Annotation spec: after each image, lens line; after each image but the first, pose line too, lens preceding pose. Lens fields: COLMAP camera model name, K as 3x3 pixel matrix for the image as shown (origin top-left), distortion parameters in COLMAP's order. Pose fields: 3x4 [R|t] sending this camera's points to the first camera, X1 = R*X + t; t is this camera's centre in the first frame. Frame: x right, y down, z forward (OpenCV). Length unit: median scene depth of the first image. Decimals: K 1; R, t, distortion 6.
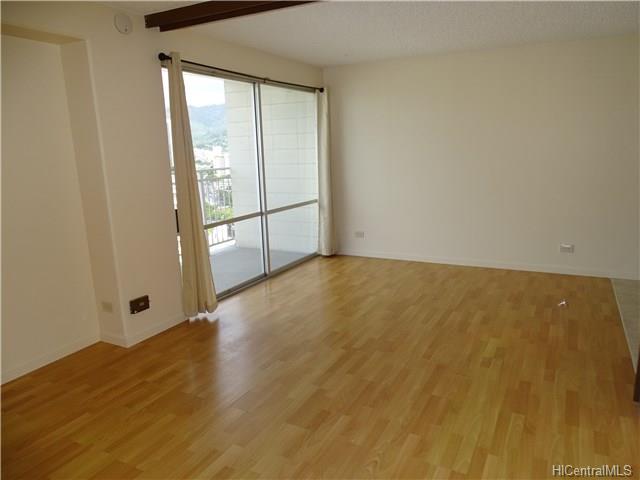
lens RADIAL K [[454.2, 0, 320.0], [0, 454.2, 240.0], [0, 0, 1]] dist [-0.001237, 0.002901]
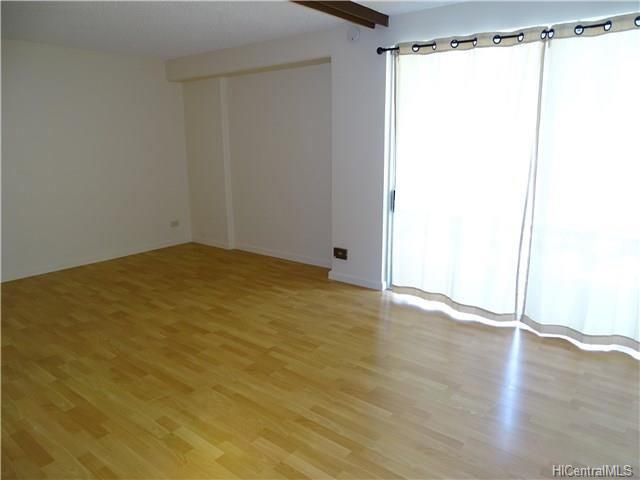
lens RADIAL K [[454.2, 0, 320.0], [0, 454.2, 240.0], [0, 0, 1]] dist [-0.001237, 0.002901]
pose [[-0.163829, 0.251014, -0.954019, 0.765904], [-0.199320, 0.938717, 0.281216, -0.224560], [0.966143, 0.236226, -0.103756, 0.982677]]
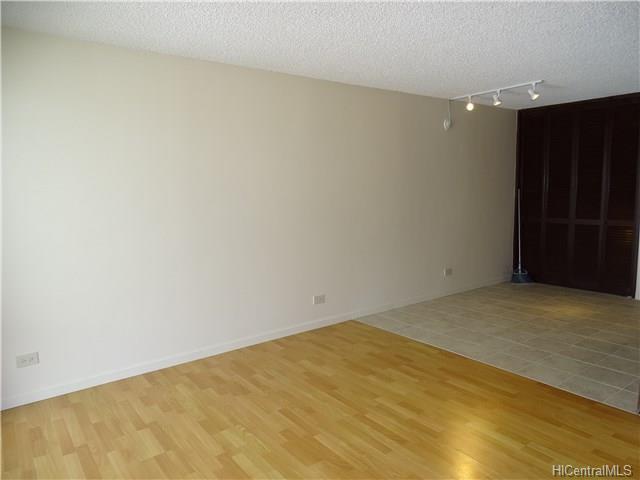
lens RADIAL K [[467.8, 0, 320.0], [0, 467.8, 240.0], [0, 0, 1]] dist [0.039440, 0.000906]
pose [[0.416230, -0.083805, 0.905389, -0.378350], [0.194093, 0.980982, 0.001573, -0.125354], [-0.888302, 0.175075, 0.424580, 0.721957]]
